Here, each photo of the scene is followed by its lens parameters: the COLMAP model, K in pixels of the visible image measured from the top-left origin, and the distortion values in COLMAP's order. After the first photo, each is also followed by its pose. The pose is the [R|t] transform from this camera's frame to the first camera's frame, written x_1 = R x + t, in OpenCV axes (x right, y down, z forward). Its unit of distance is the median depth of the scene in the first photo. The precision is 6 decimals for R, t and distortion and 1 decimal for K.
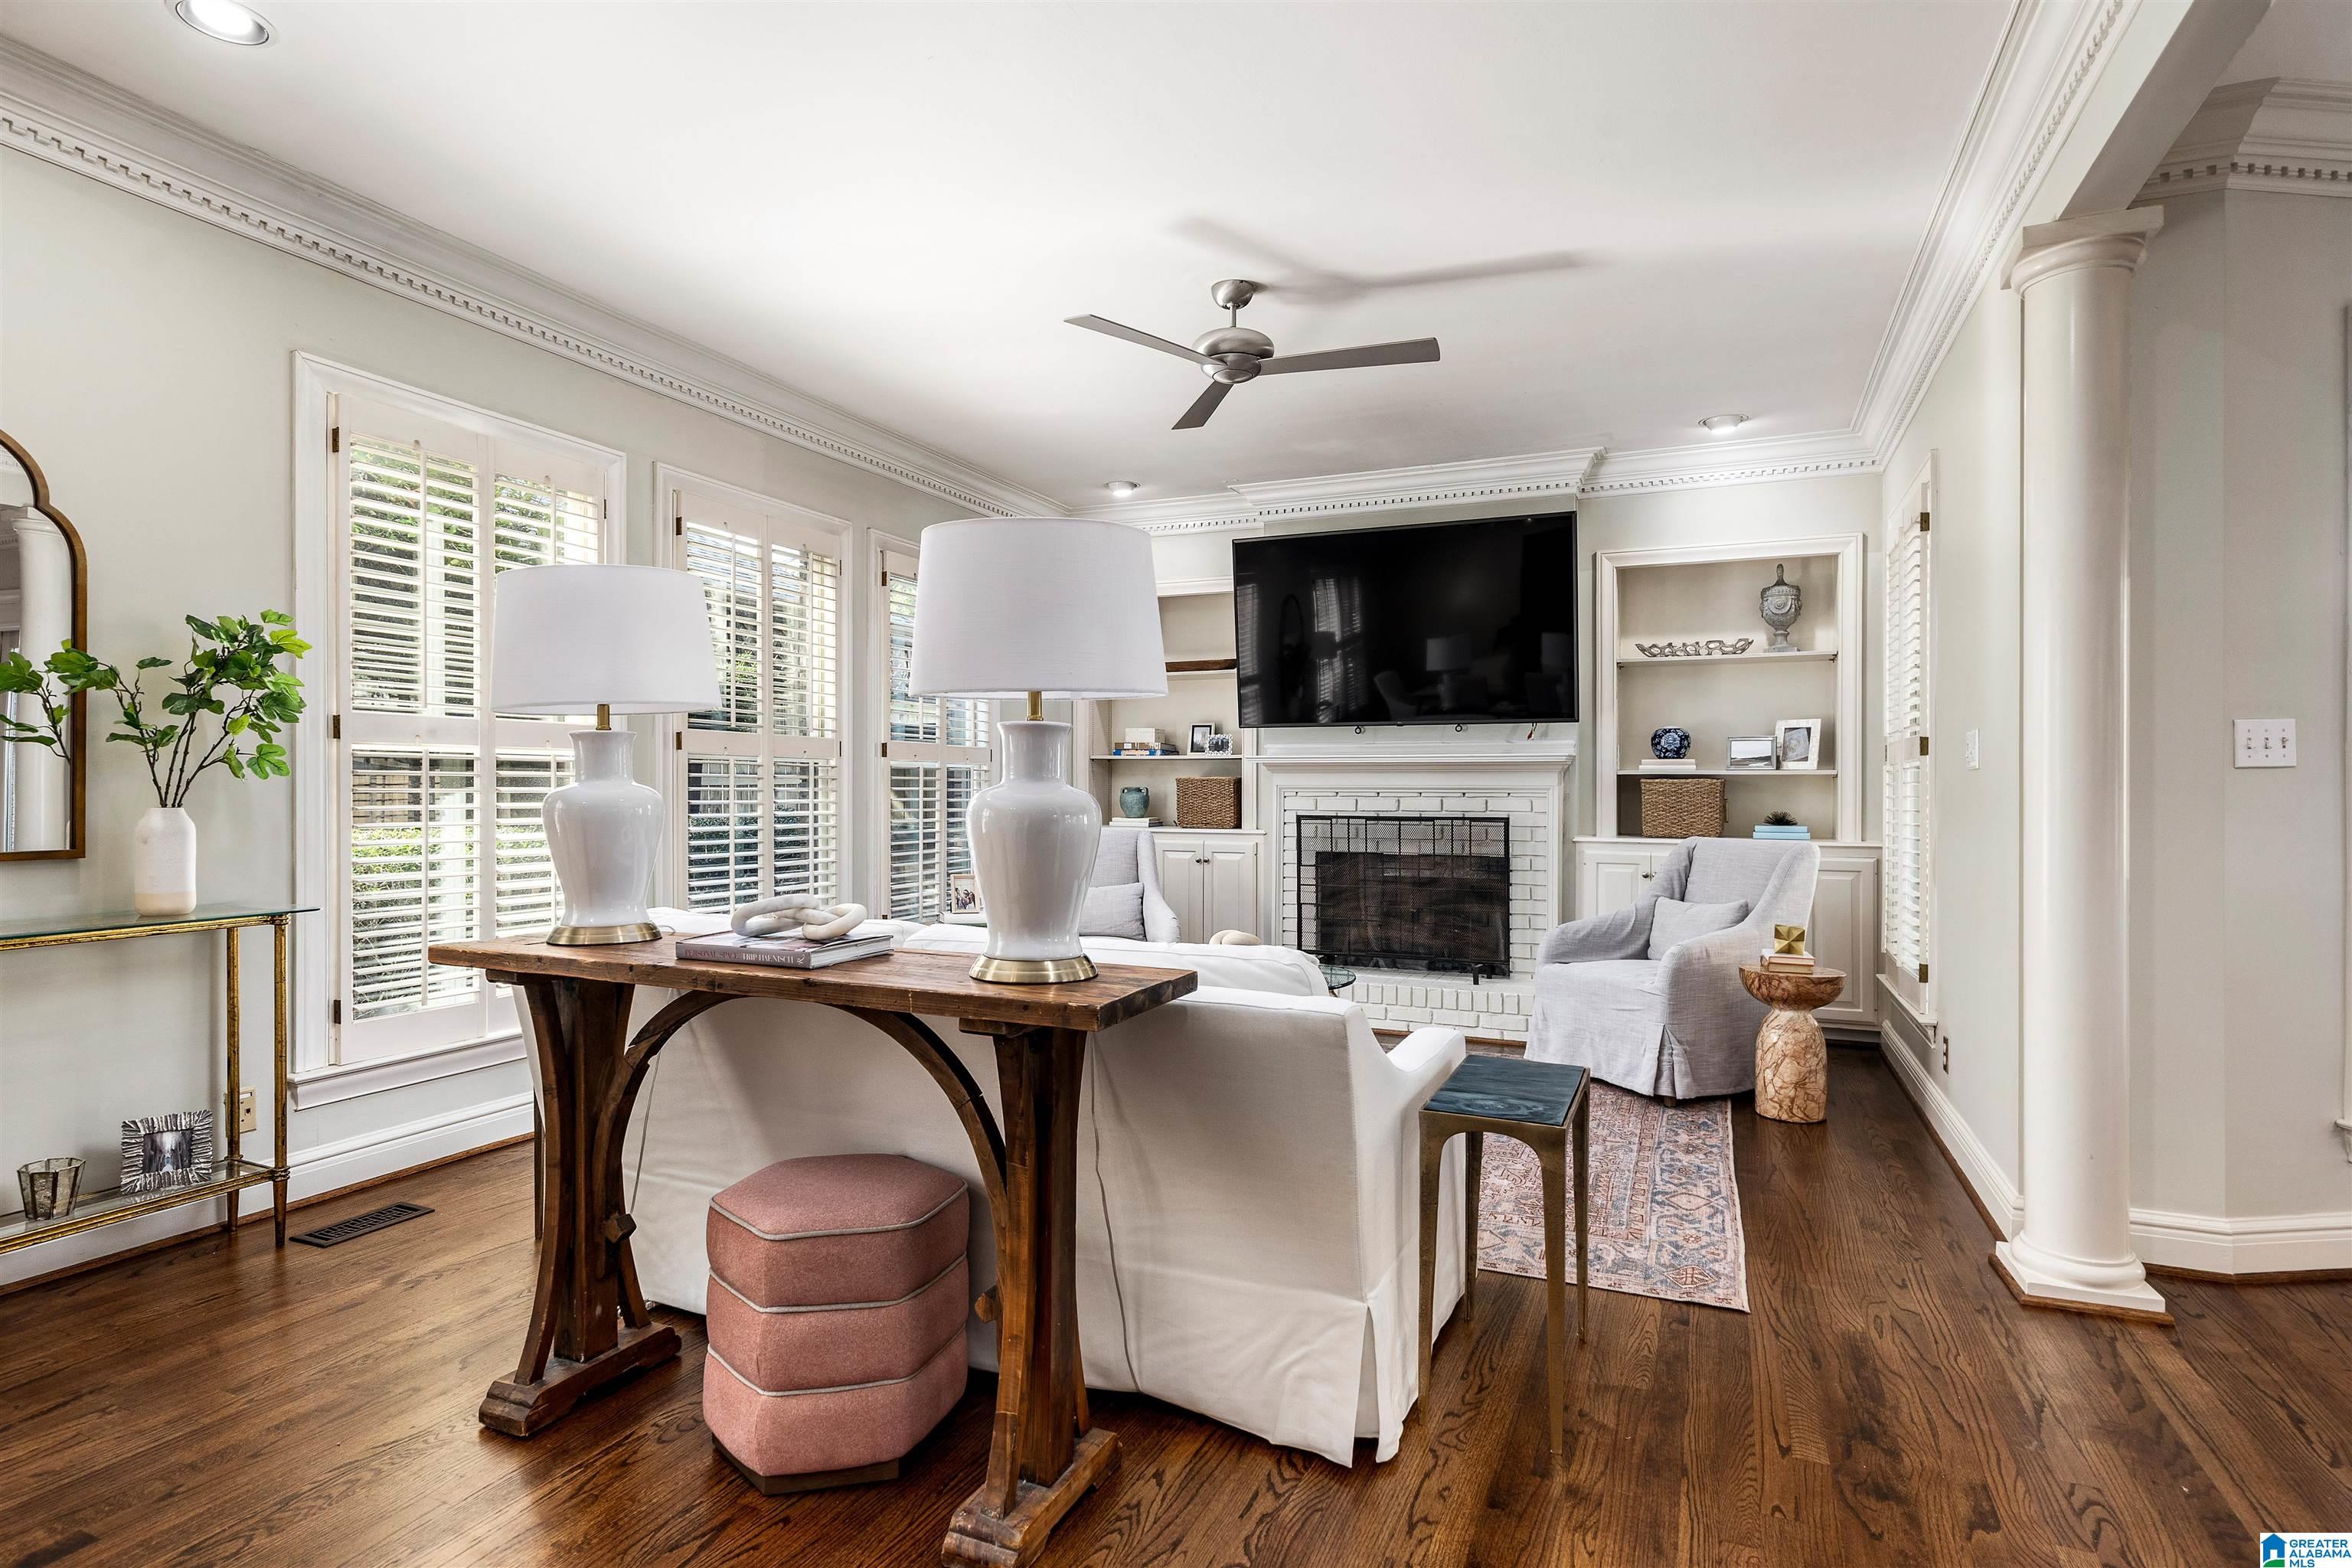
lens RADIAL K [[1199.3, 0, 1182.6], [0, 1199.3, 786.1], [0, 0, 1]] dist [-0.013928, 0.001775]
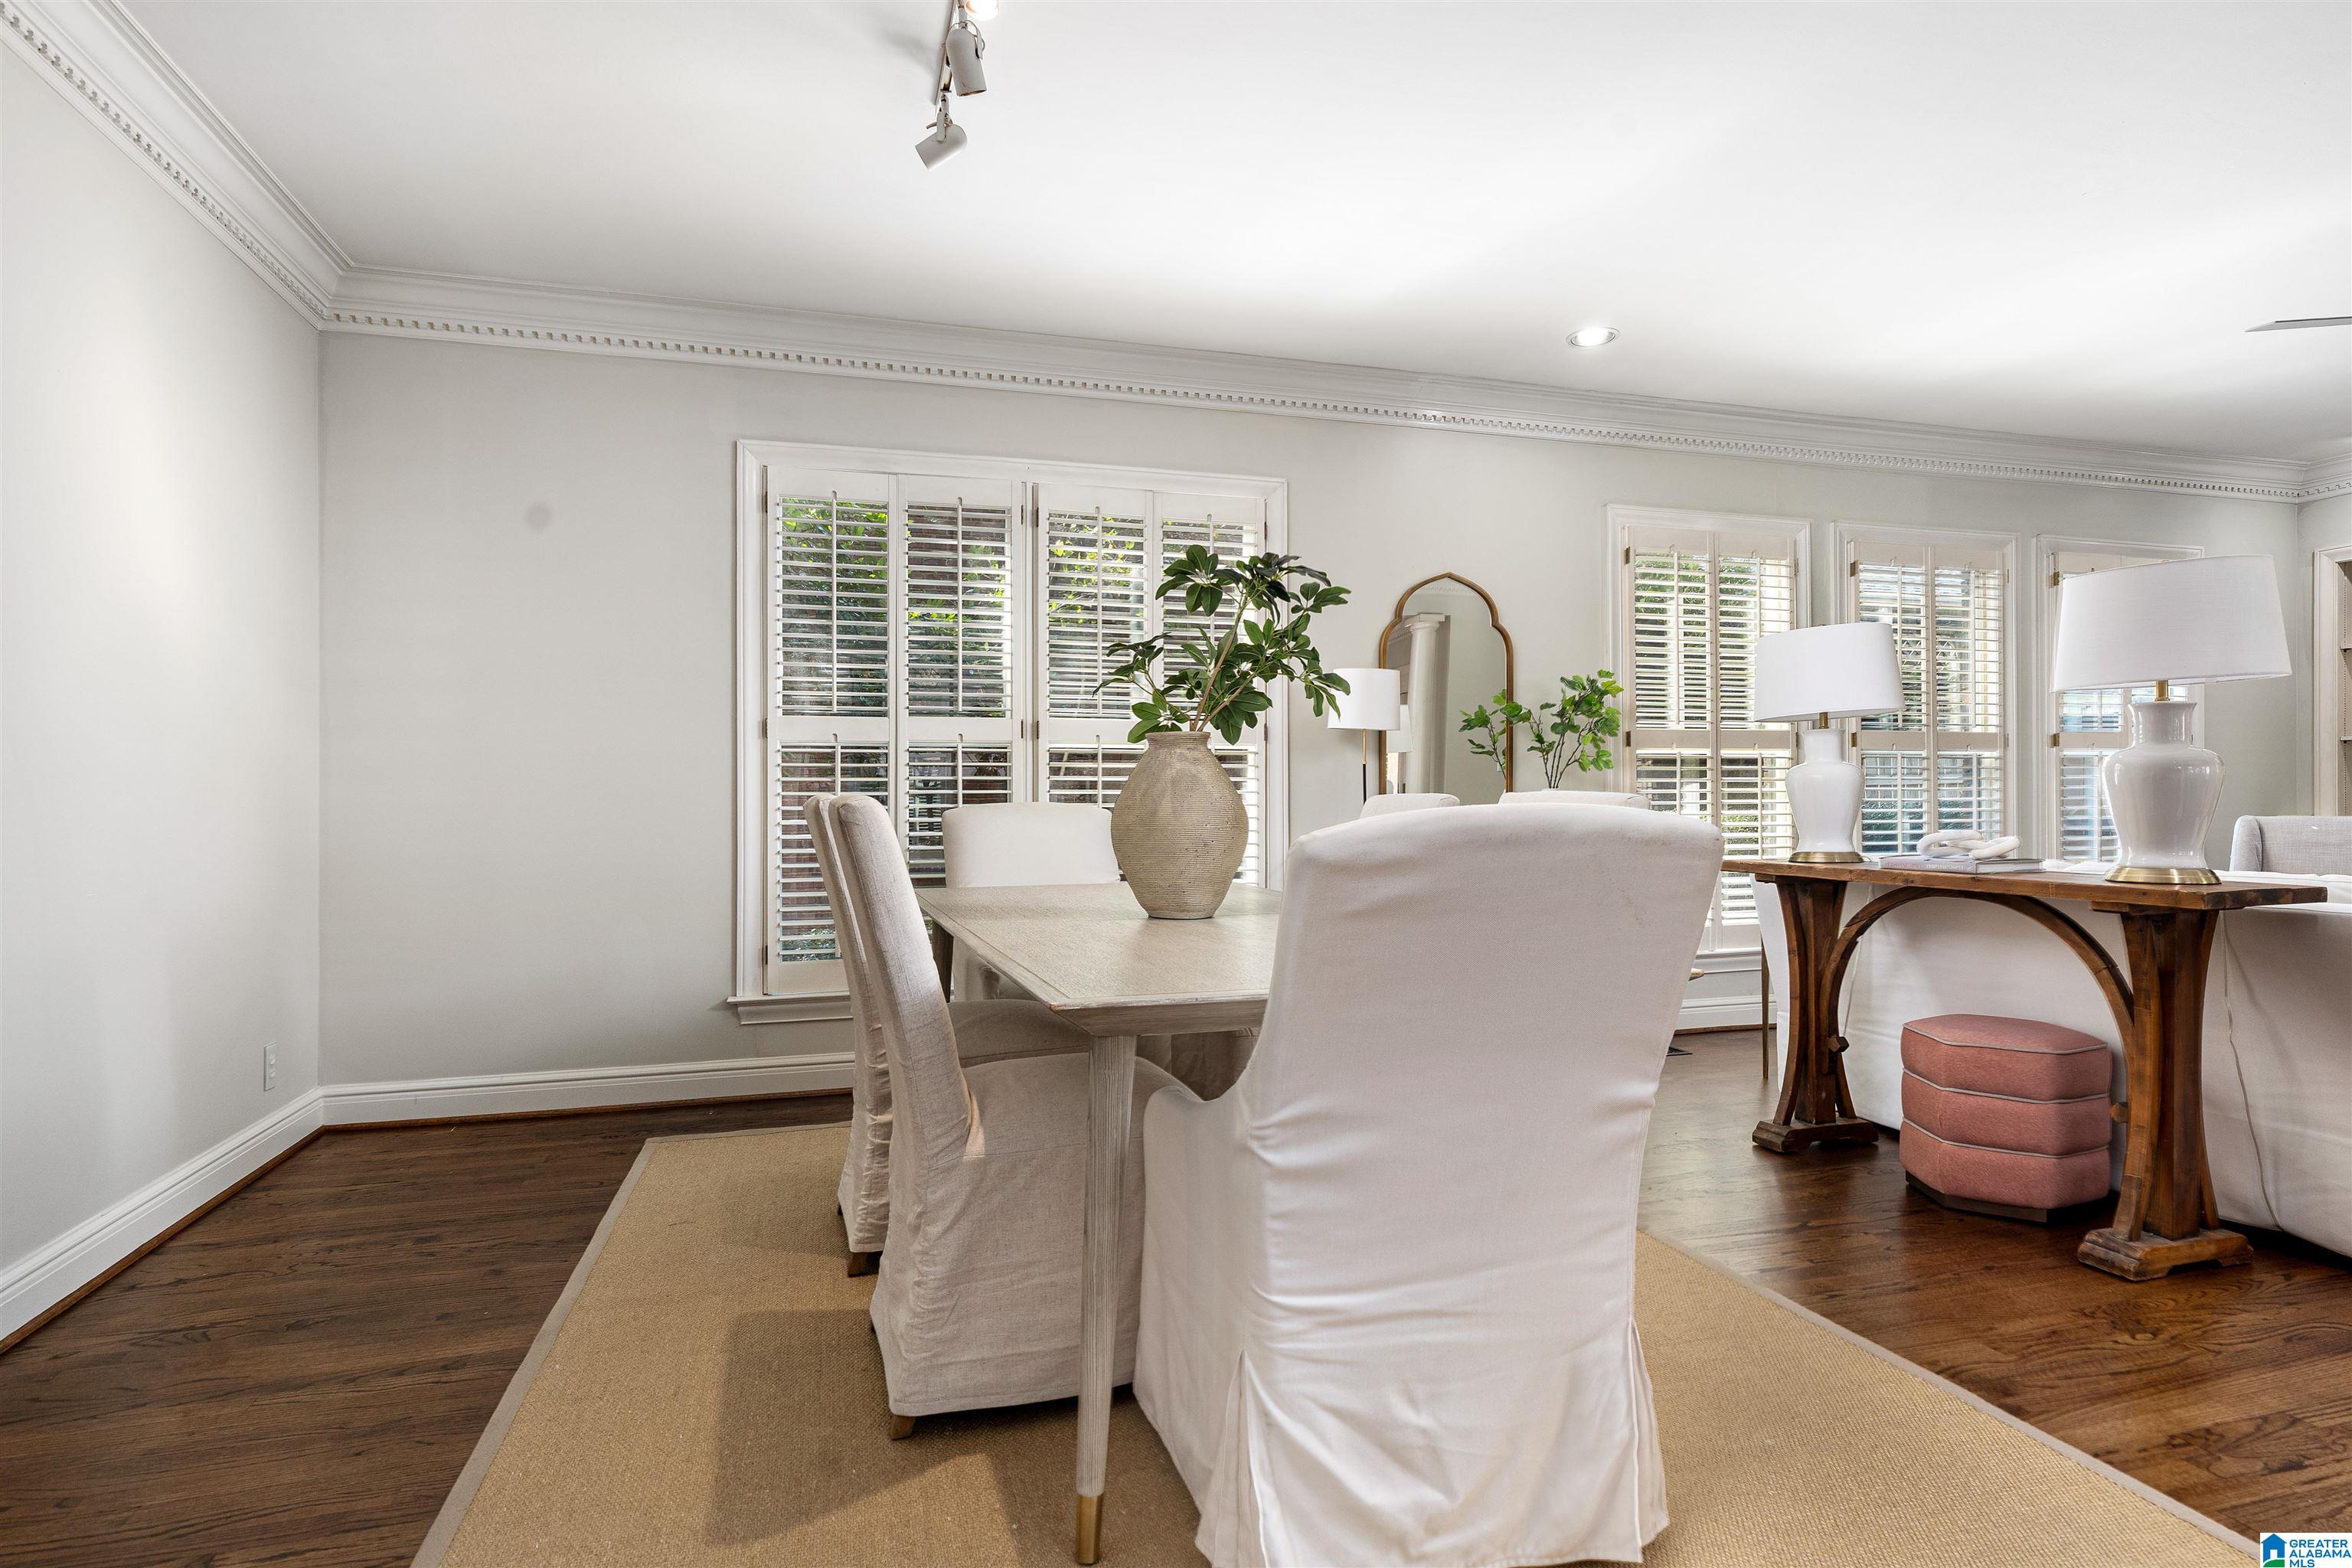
lens RADIAL K [[1220.3, 0, 1183.6], [0, 1220.3, 820.8], [0, 0, 1]] dist [0.005010, 0.004461]
pose [[0.642450, 0.001102, -0.766327, 0.208150], [0.009639, 0.999908, 0.009519, 0.052815], [0.766267, -0.013502, 0.642380, -0.689182]]
